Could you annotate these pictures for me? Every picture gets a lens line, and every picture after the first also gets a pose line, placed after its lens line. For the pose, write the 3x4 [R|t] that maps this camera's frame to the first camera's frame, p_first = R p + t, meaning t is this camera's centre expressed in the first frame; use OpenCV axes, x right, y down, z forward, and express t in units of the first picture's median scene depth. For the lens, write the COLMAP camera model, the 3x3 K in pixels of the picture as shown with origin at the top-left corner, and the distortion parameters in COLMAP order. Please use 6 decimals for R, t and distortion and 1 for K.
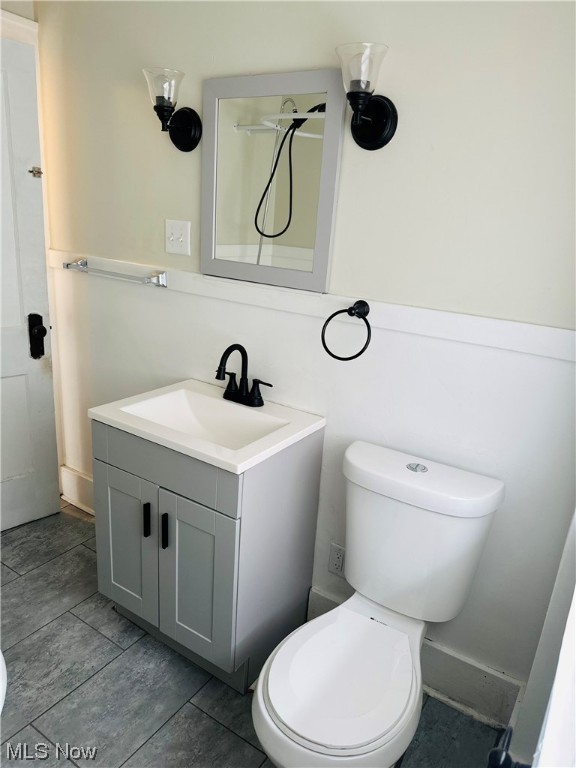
lens RADIAL K [[540.2, 0, 287.2], [0, 540.2, 385.0], [0, 0, 1]] dist [0.032852, -0.042900]
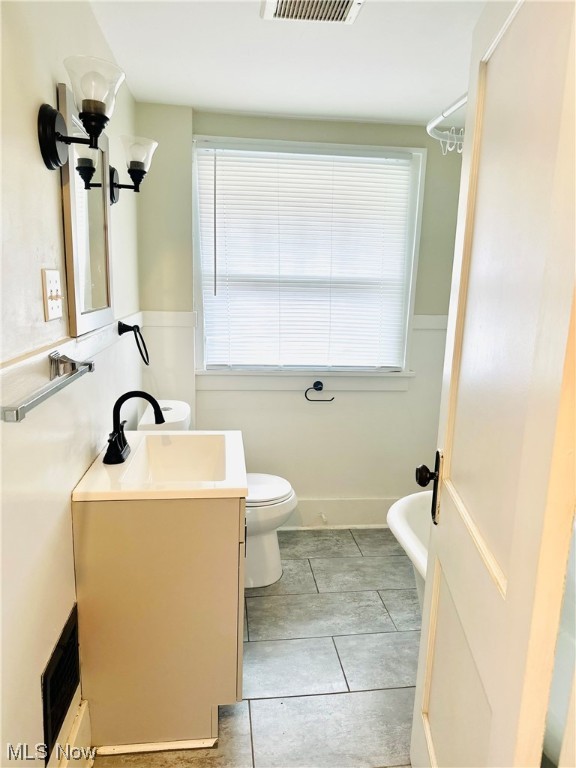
lens RADIAL K [[540.2, 0, 287.1], [0, 540.2, 382.7], [0, 0, 1]] dist [0.032852, -0.042900]
pose [[-0.639564, -0.231447, 0.733069, -1.101124], [0.160080, 0.892599, 0.421475, -0.515778], [-0.751886, 0.386910, -0.533824, 1.469068]]
